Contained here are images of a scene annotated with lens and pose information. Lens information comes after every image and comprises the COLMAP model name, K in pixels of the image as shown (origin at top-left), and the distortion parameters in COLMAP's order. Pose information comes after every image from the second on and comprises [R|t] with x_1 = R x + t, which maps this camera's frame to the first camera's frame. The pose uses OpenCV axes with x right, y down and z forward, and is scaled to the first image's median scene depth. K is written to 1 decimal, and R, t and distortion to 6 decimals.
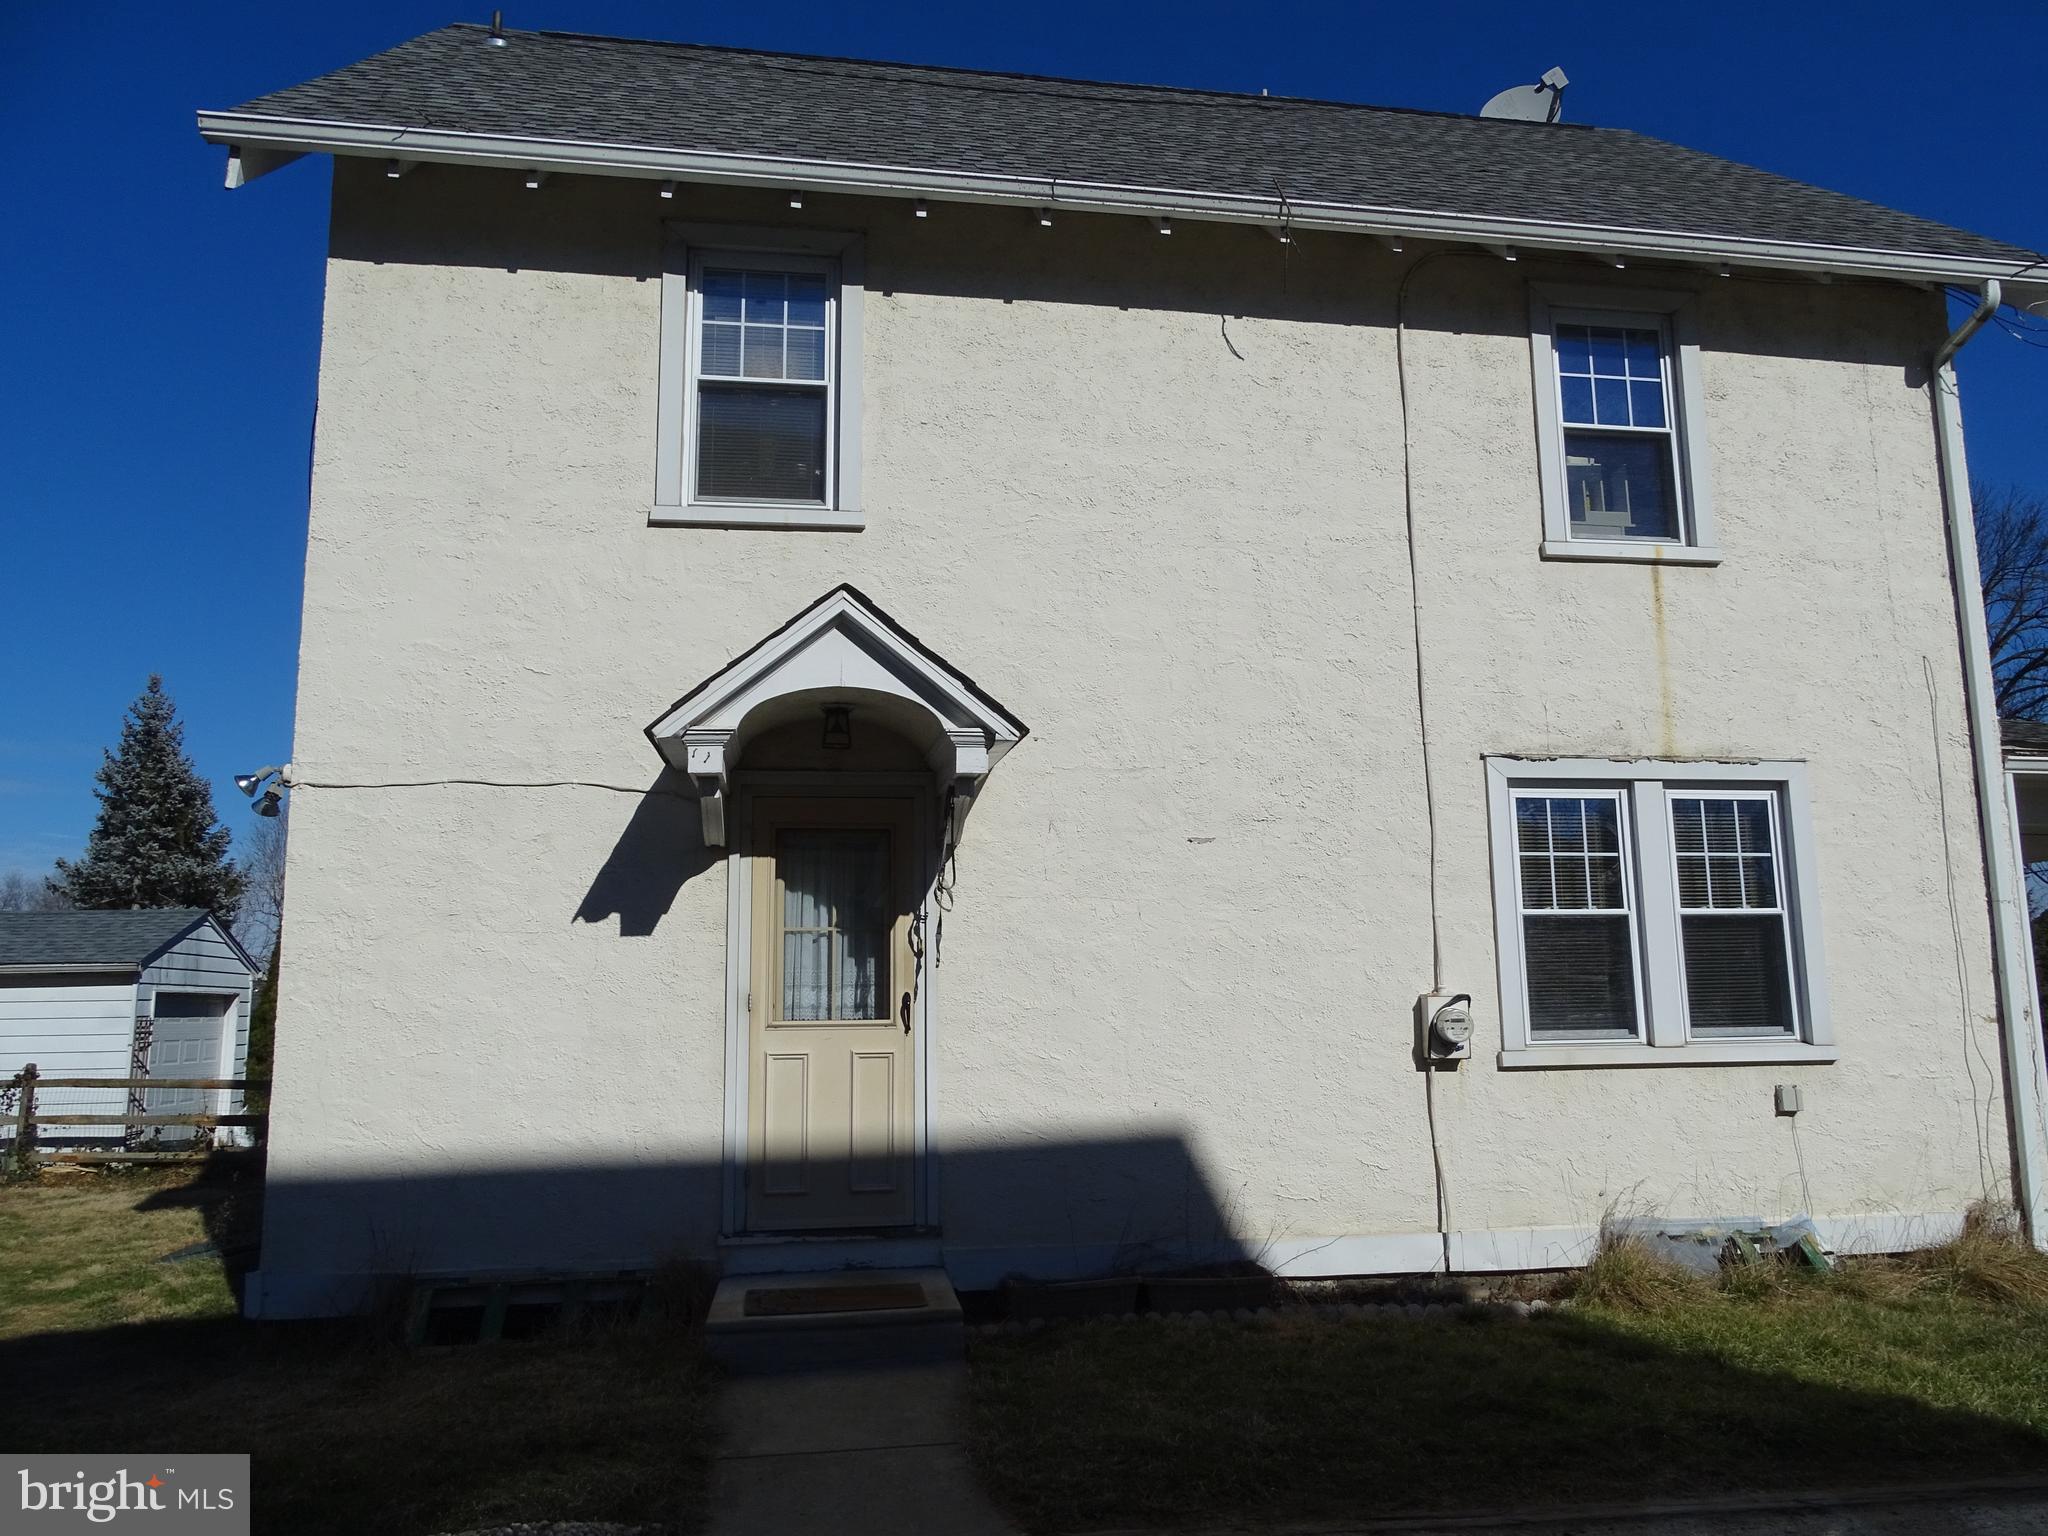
lens RADIAL K [[1433.5, 0, 1024.2], [0, 1433.5, 784.5], [0, 0, 1]] dist [-0.007507, 0.000474]
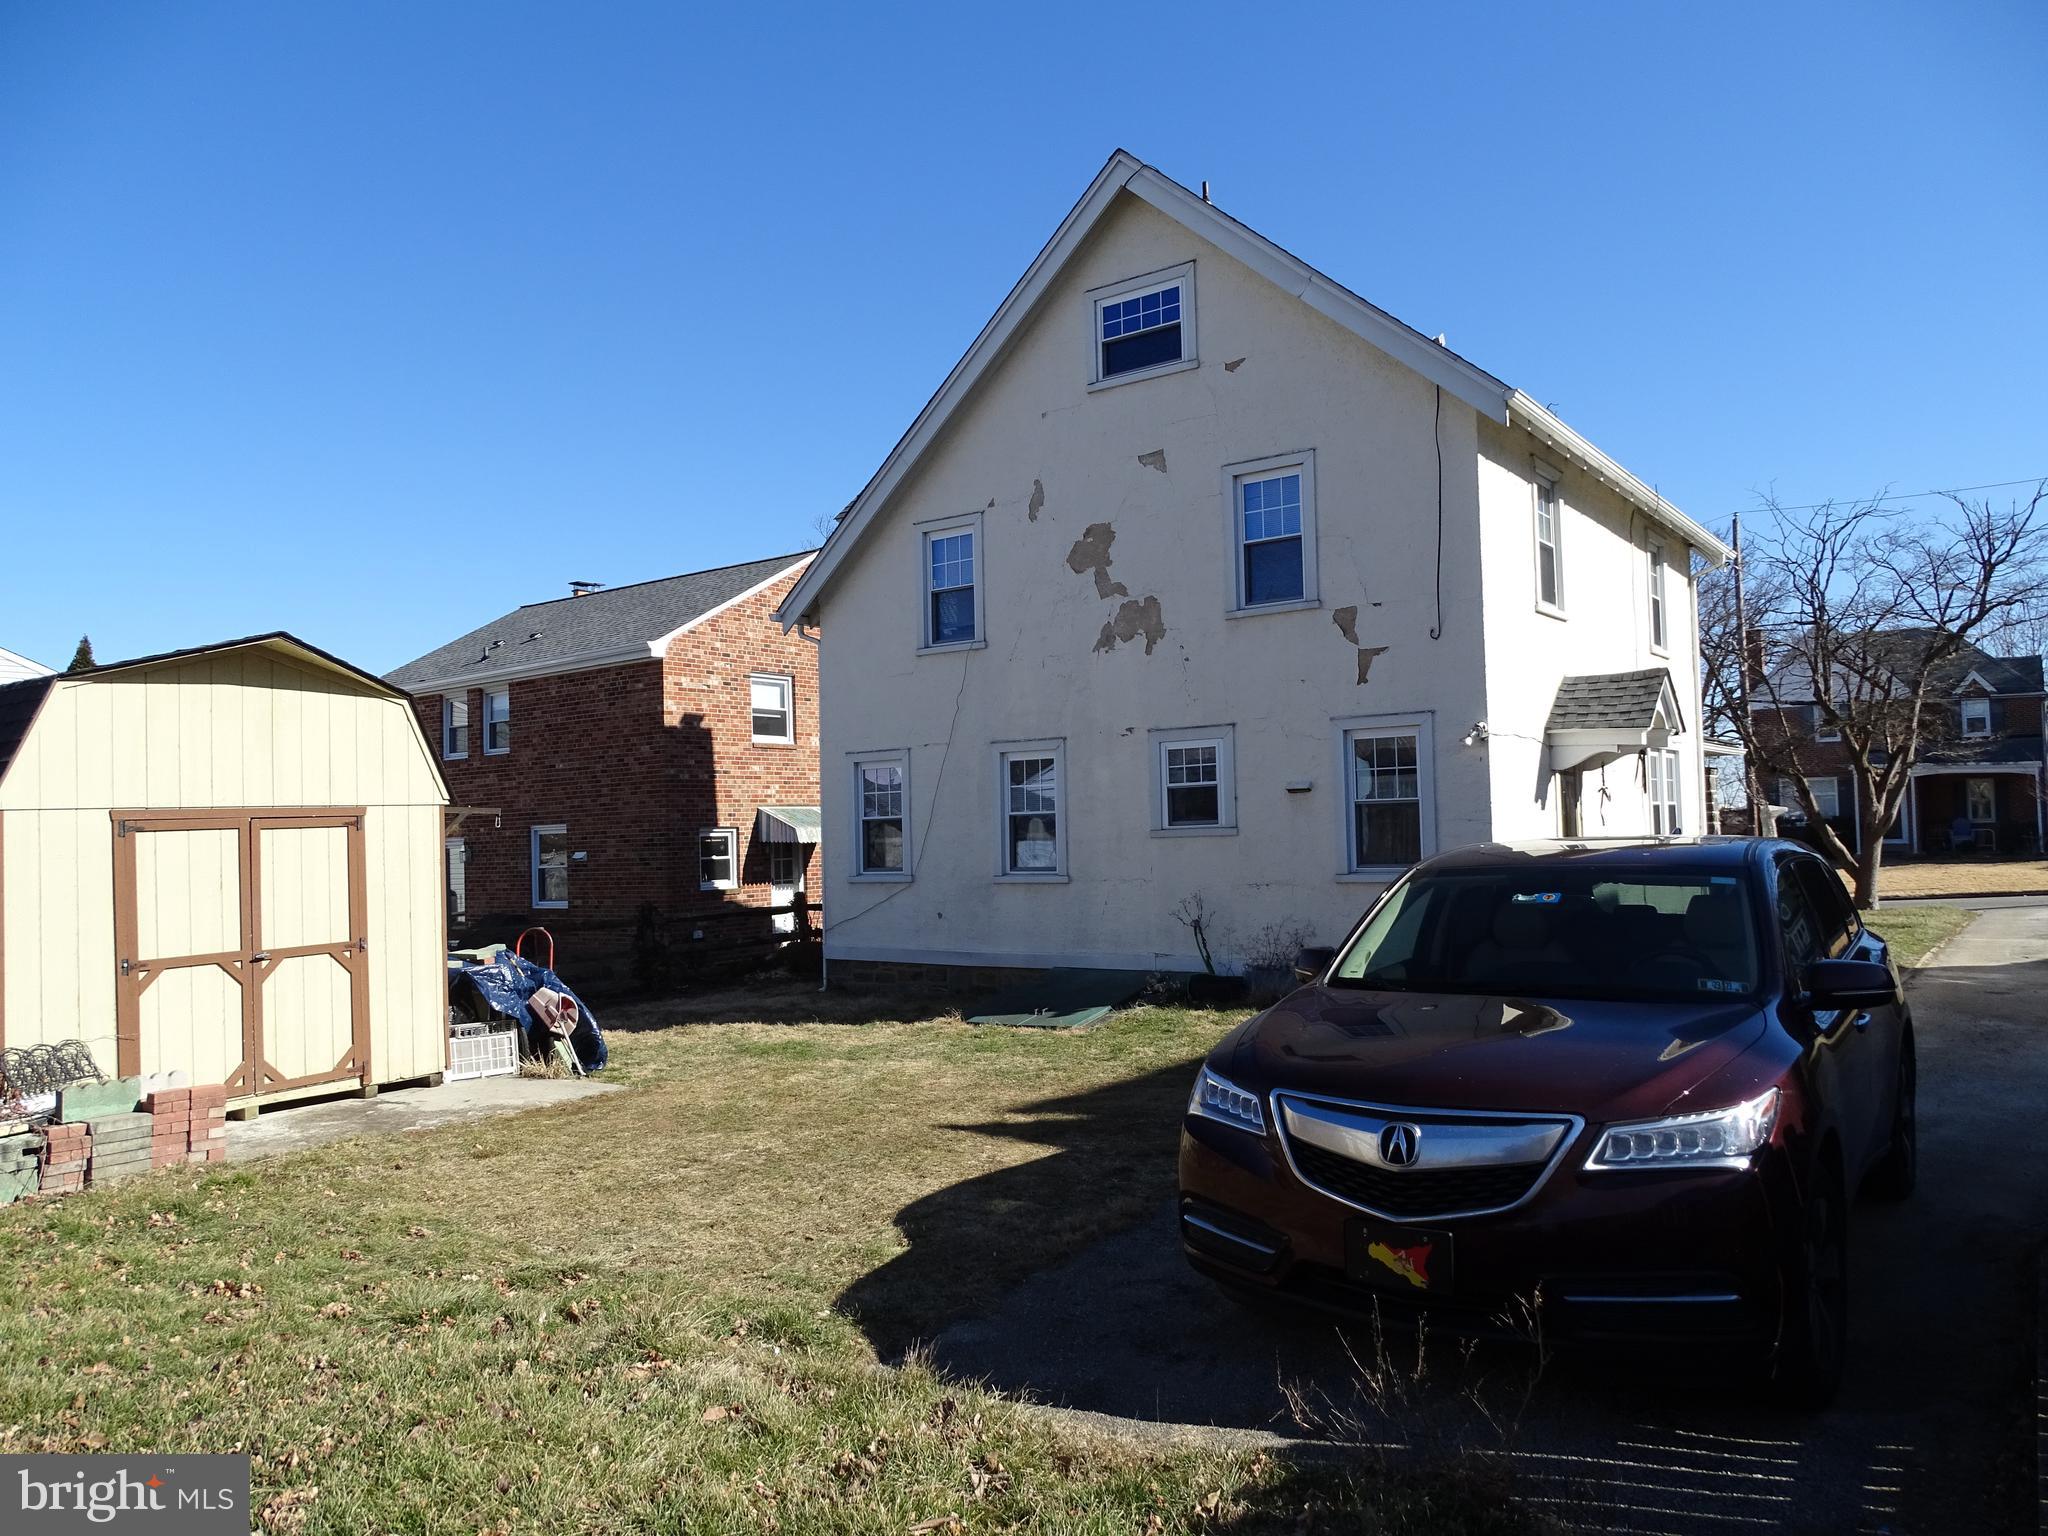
lens RADIAL K [[1433.5, 0, 1032.2], [0, 1433.5, 771.0], [0, 0, 1]] dist [-0.007507, 0.000474]
pose [[0.718035, 0.030961, 0.695318, -2.152959], [-0.097448, 0.993642, 0.056387, 0.002097], [-0.689151, -0.108245, 0.716487, -0.005347]]
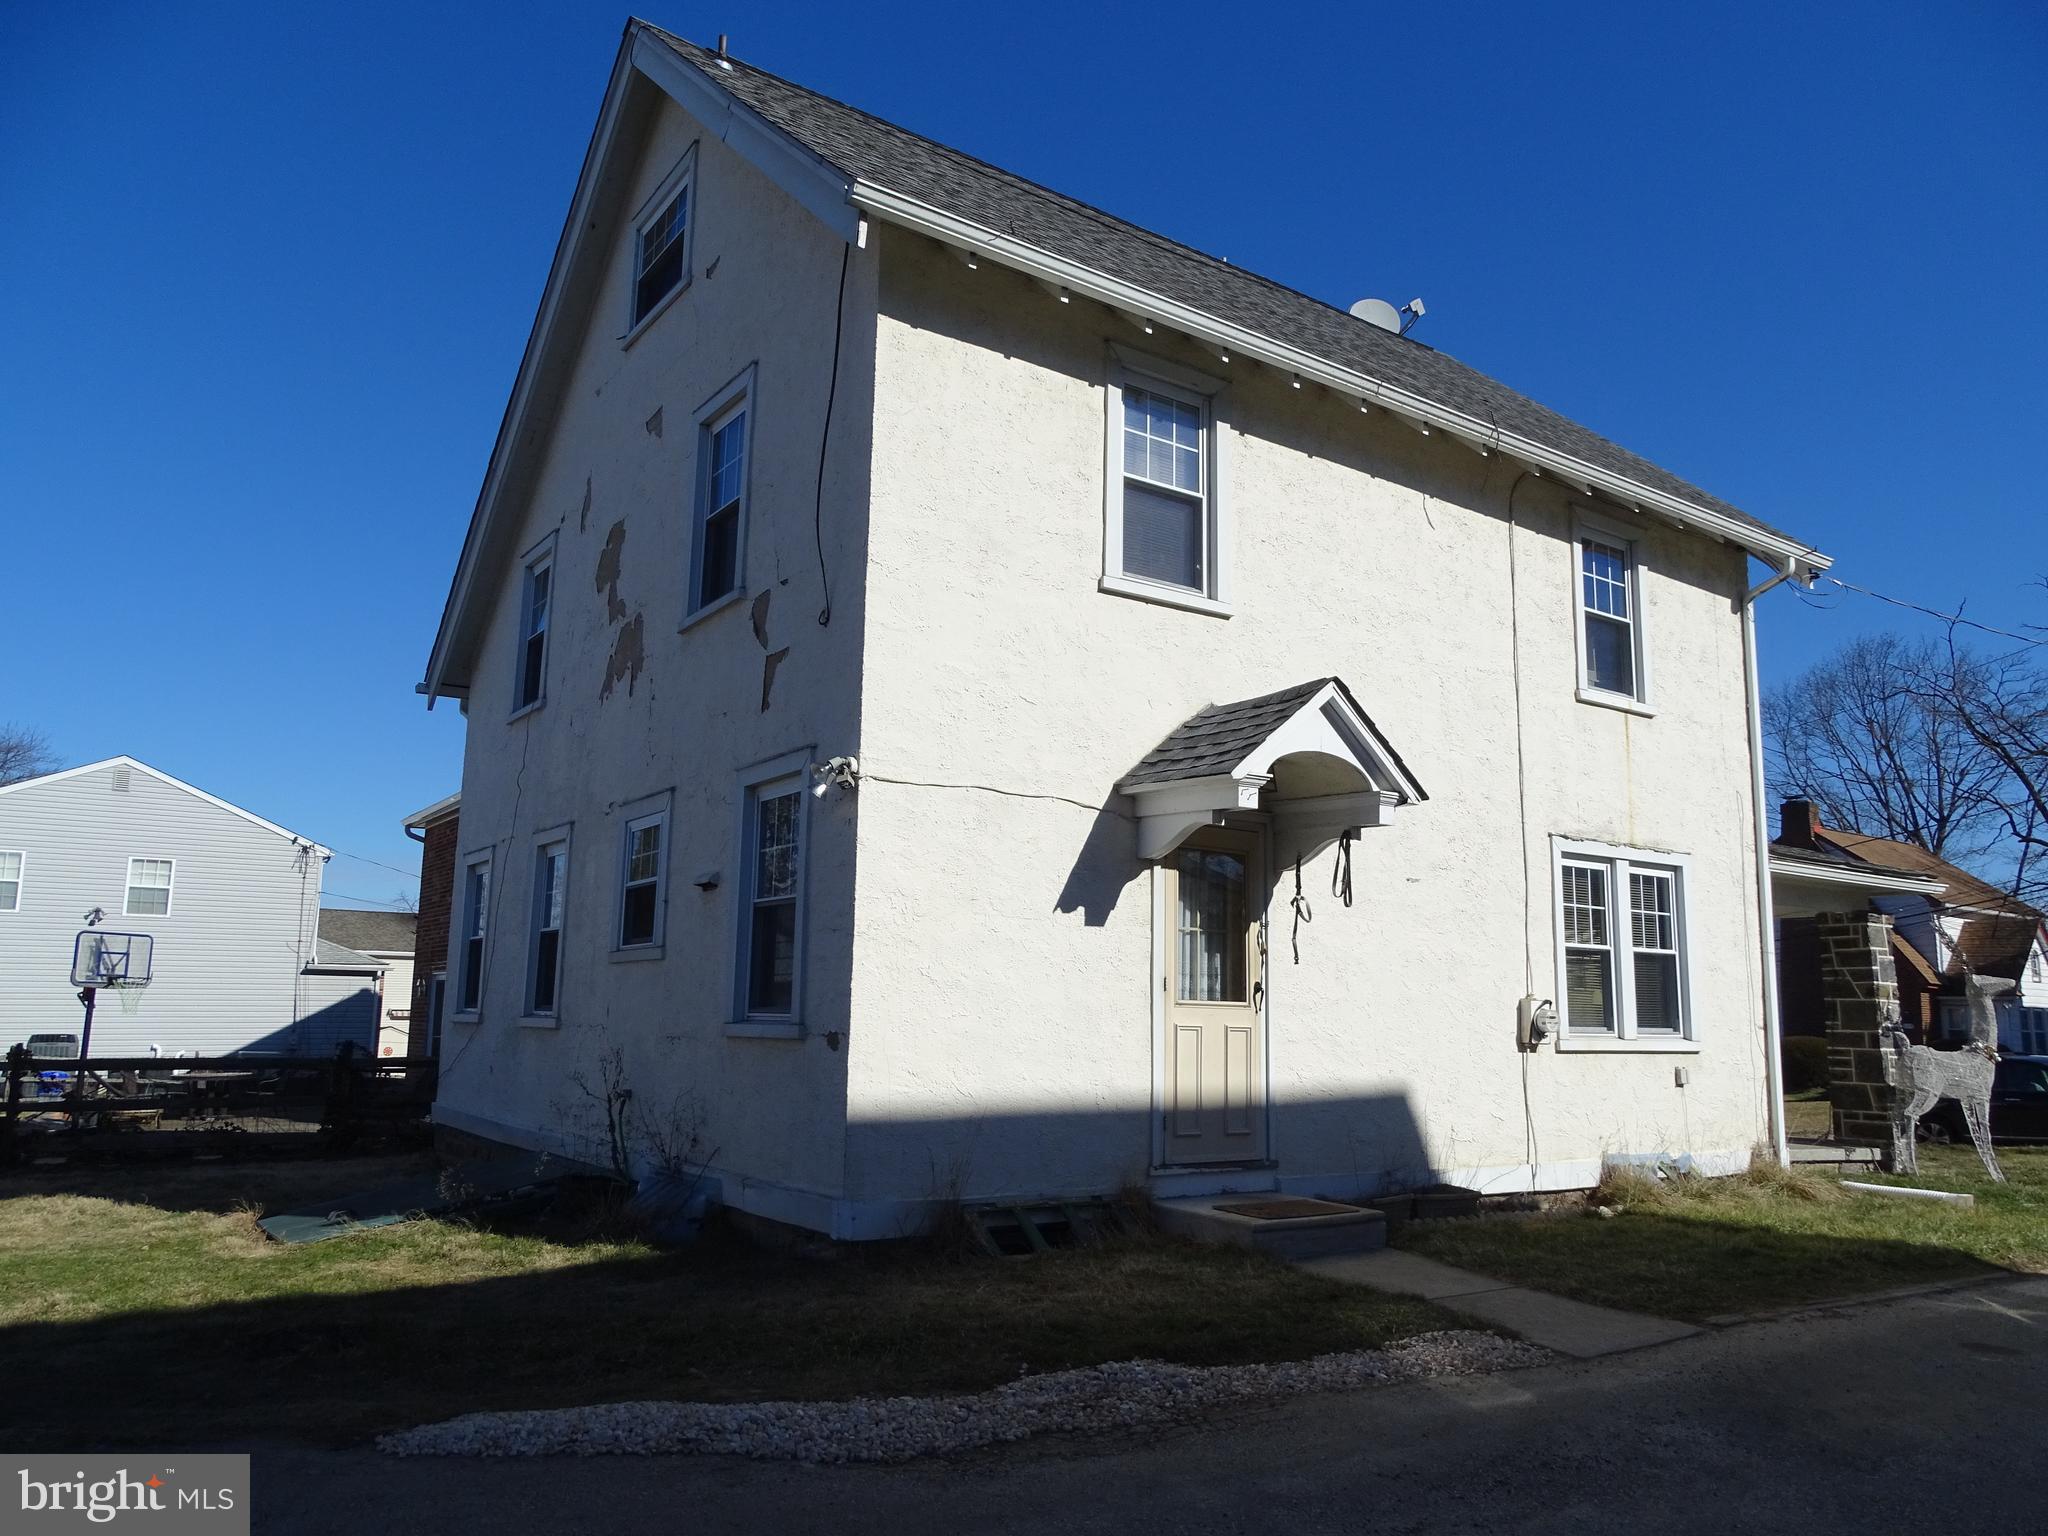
lens RADIAL K [[1433.5, 0, 1032.2], [0, 1433.5, 780.8], [0, 0, 1]] dist [-0.007507, 0.000474]
pose [[0.901557, 0.102359, 0.420377, -0.789601], [-0.100091, 0.994598, -0.027520, 0.019106], [-0.420923, -0.017265, 0.906932, -0.086355]]
